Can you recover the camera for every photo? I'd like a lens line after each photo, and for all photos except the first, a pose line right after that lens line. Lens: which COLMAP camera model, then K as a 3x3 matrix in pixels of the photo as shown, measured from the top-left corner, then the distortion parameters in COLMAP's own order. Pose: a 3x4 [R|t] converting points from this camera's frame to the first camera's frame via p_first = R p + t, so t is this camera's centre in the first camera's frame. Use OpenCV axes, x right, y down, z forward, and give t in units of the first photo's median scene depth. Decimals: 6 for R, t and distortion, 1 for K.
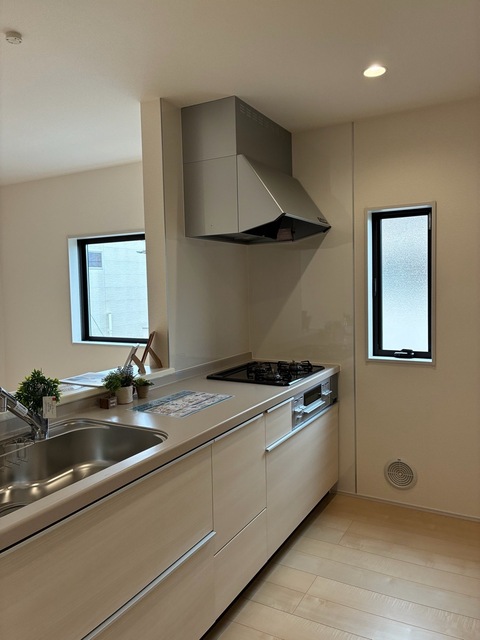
lens RADIAL K [[485.8, 0, 240.0], [0, 485.8, 320.0], [0, 0, 1]] dist [0.004943, -0.002322]
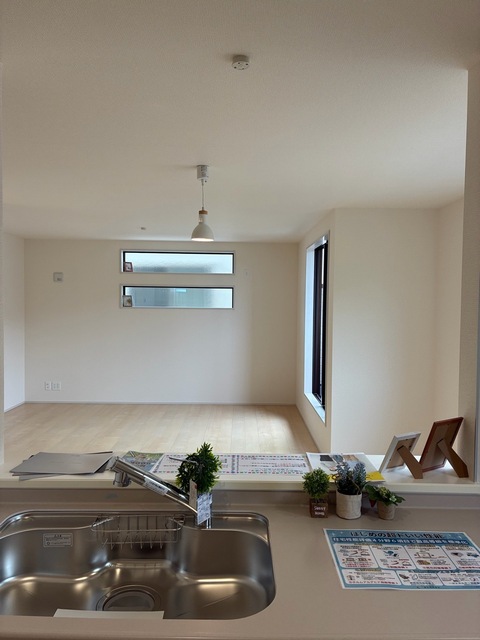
lens RADIAL K [[485.8, 0, 240.0], [0, 485.8, 320.0], [0, 0, 1]] dist [0.004943, -0.002322]
pose [[0.482614, 0.085796, -0.871621, 0.303176], [-0.089808, 0.994792, 0.048194, -0.143660], [0.871217, 0.055020, 0.487806, 0.536611]]
